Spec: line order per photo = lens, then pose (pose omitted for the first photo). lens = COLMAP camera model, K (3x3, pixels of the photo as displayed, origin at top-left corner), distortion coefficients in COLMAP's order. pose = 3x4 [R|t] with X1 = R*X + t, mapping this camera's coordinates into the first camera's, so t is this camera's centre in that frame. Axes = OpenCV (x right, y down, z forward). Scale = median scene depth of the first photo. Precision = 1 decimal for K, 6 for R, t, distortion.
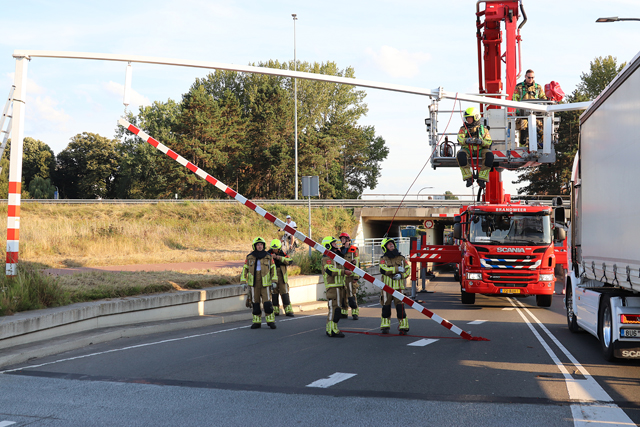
lens RADIAL K [[718.7, 0, 321.2], [0, 718.7, 225.2], [0, 0, 1]] dist [-0.103266, 0.003476]
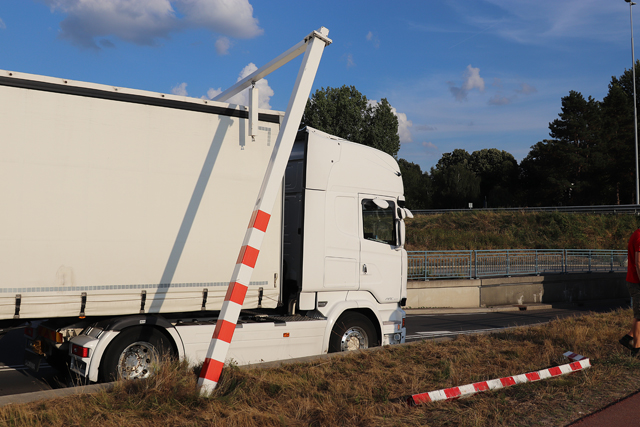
lens RADIAL K [[711.6, 0, 320.0], [0, 711.6, 213.5], [0, 0, 1]] dist [-0.090142, 0.010105]
pose [[0.769459, -0.020303, -0.638373, 0.174989], [0.004459, 0.999641, -0.026418, -0.001766], [0.638681, 0.017481, 0.769273, 0.060866]]
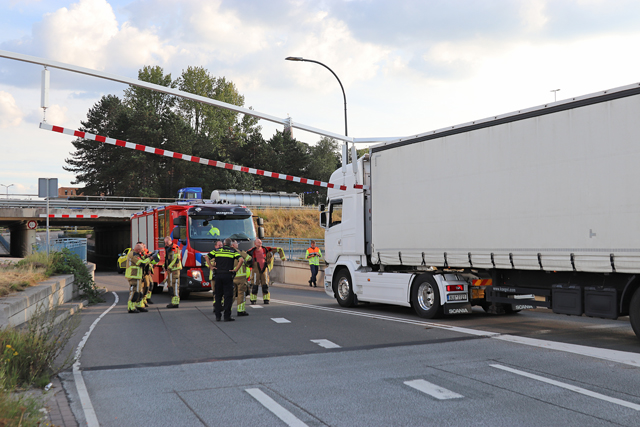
lens RADIAL K [[718.7, 0, 321.2], [0, 718.7, 225.2], [0, 0, 1]] dist [-0.103266, 0.003476]
pose [[0.787264, -0.002453, 0.616611, -0.085529], [0.002422, 0.999997, 0.000885, -0.000526], [-0.616611, 0.000797, 0.787267, -0.004491]]
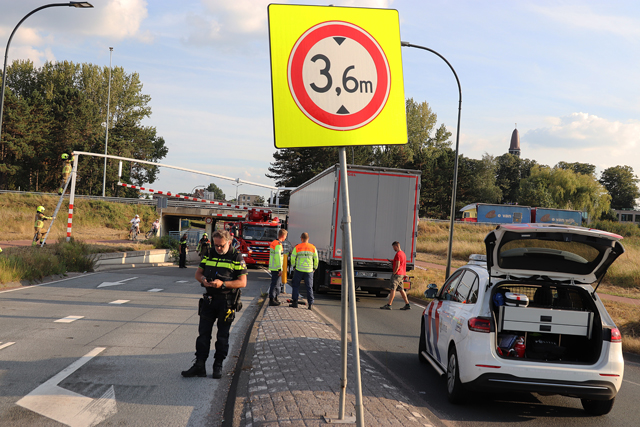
lens RADIAL K [[718.7, 0, 321.2], [0, 718.7, 225.2], [0, 0, 1]] dist [-0.103266, 0.003476]
pose [[0.944058, 0.052943, 0.325503, -0.060789], [-0.057740, 0.998319, 0.005088, -0.007595], [-0.324687, -0.023598, 0.945527, -0.244095]]
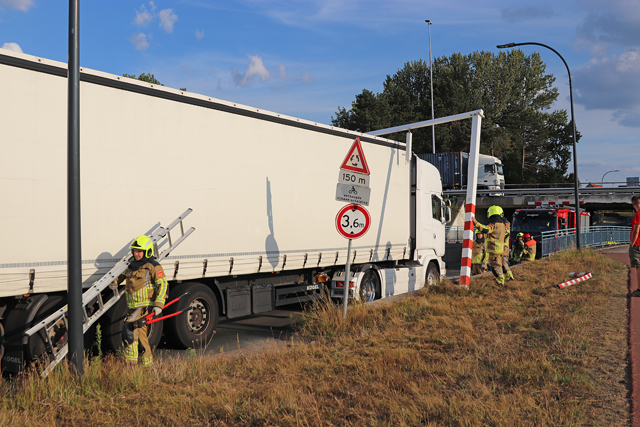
lens RADIAL K [[707.6, 0, 320.0], [0, 707.6, 213.5], [0, 0, 1]] dist [0.005711, 0.008040]
pose [[0.941517, -0.009857, -0.336822, 0.132890], [0.011773, 0.999924, 0.003645, -0.003468], [0.336761, -0.007398, 0.941561, -0.065992]]
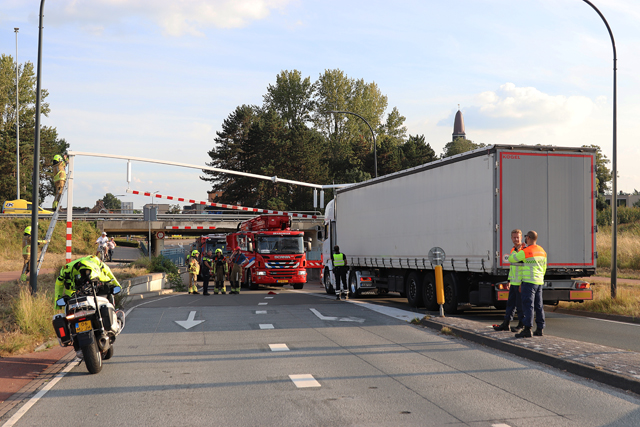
lens RADIAL K [[829.4, 0, 322.7], [0, 829.4, 237.2], [0, 0, 1]] dist [-0.051025, 0.005101]
pose [[0.904813, -0.008479, 0.425725, -0.111932], [0.005373, 0.999949, 0.008495, -0.005135], [-0.425775, -0.005399, 0.904813, -0.189842]]
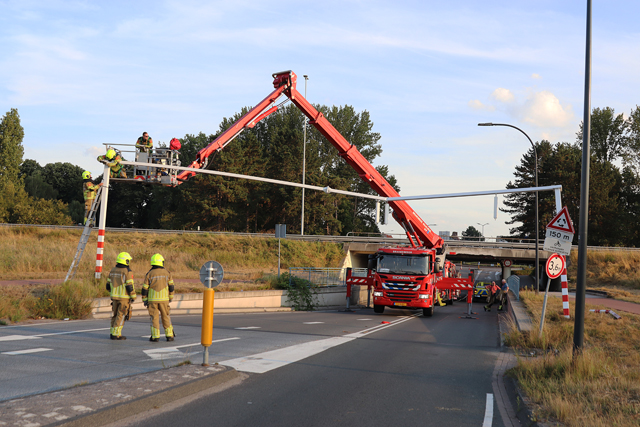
lens RADIAL K [[718.7, 0, 321.2], [0, 718.7, 225.2], [0, 0, 1]] dist [-0.103266, 0.003476]
pose [[0.998633, 0.033400, -0.040210, 0.034074], [-0.035029, 0.998565, -0.040517, -0.002339], [0.038799, 0.041870, 0.998369, -0.129984]]
